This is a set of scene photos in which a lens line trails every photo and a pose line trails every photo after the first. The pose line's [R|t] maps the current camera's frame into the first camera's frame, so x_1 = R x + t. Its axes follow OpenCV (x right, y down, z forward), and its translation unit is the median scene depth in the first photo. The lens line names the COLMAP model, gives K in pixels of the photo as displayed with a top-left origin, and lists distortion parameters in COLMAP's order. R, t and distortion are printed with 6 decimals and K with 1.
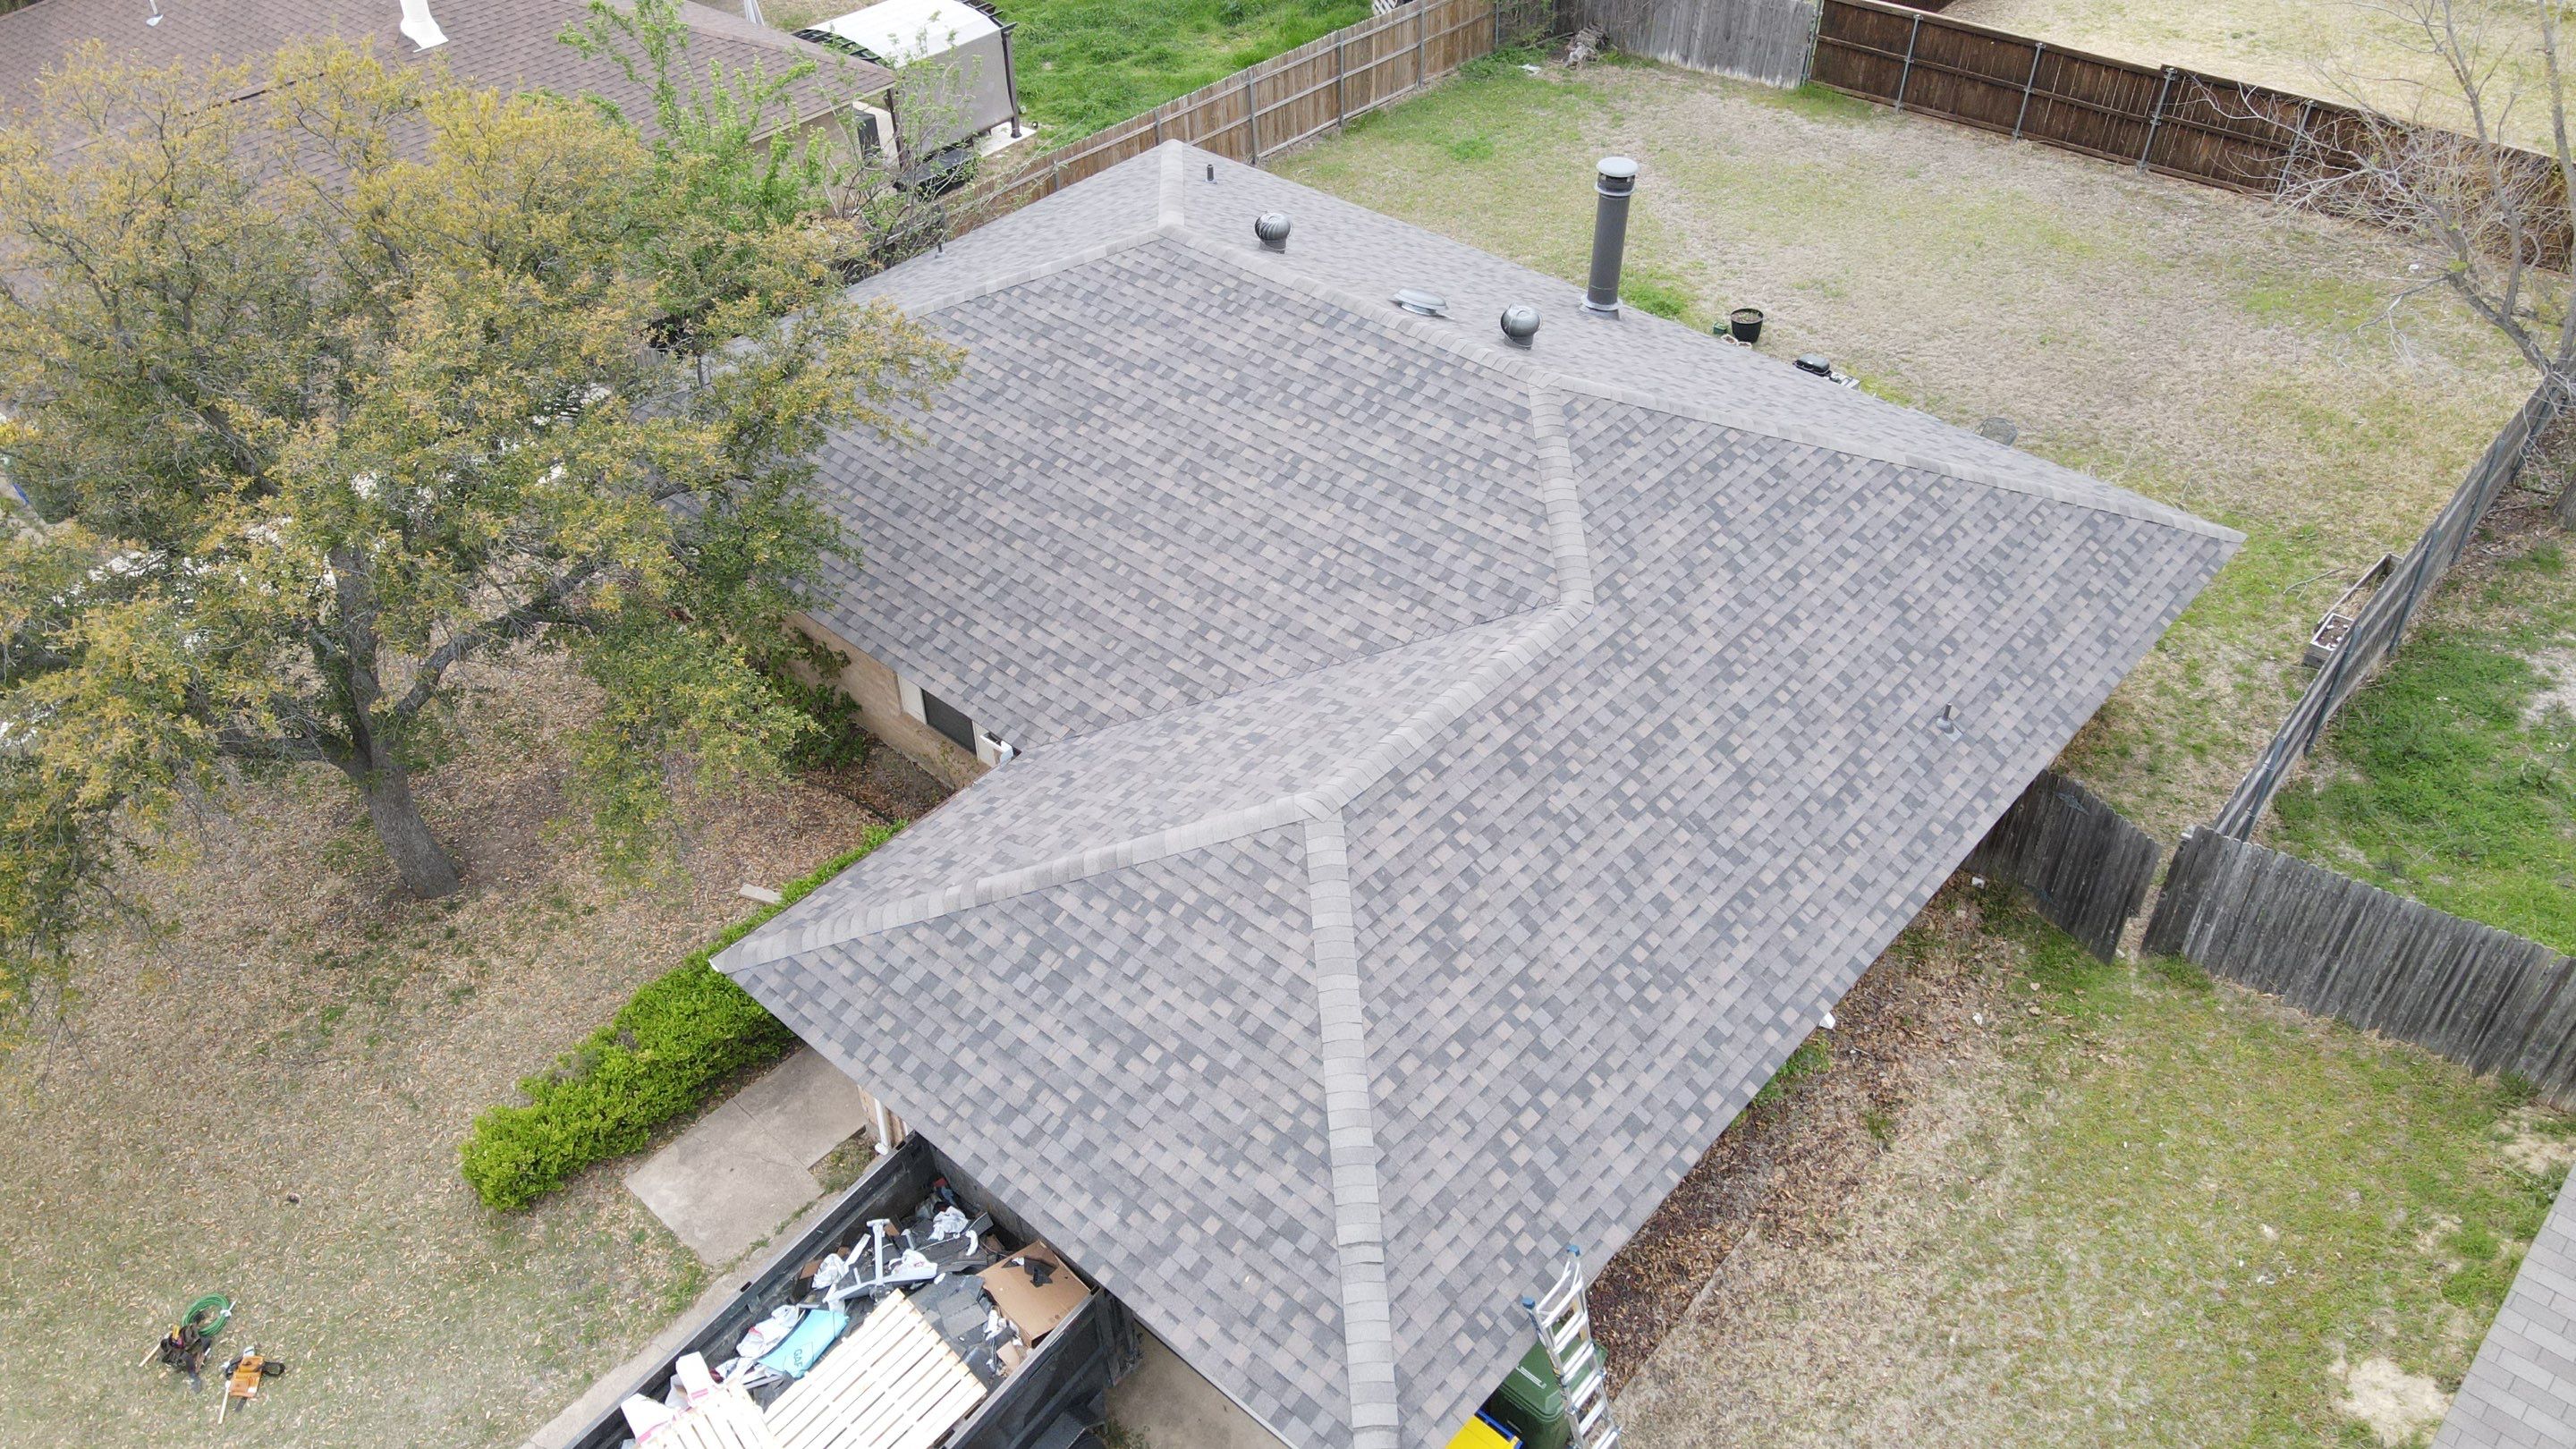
lens RADIAL K [[1879.4, 0, 1288.0], [0, 1879.4, 724.5], [0, 0, 1]] dist [0.004432, 0.000875]
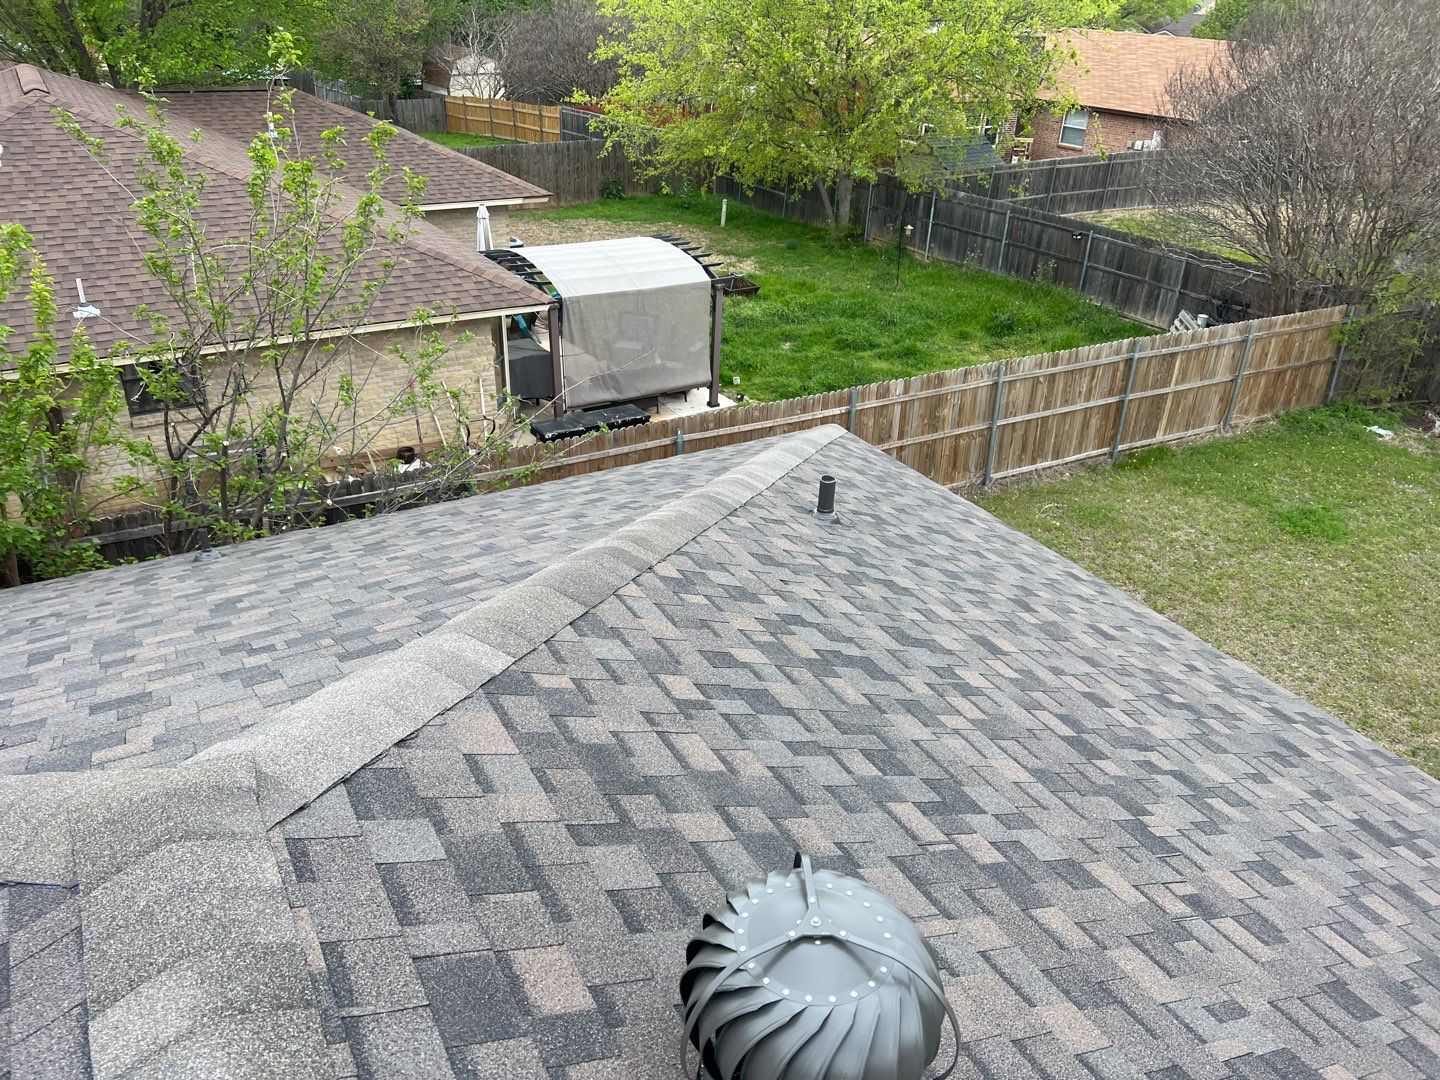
lens RADIAL K [[1096.3, 0, 720.0], [0, 1096.3, 540.0], [0, 0, 1]] dist [0.112495, -0.180361]
pose [[0.946793, 0.192077, -0.258242, -0.000052], [-0.242419, 0.953391, -0.179661, -0.167105], [0.211697, 0.232704, 0.949228, 0.546114]]
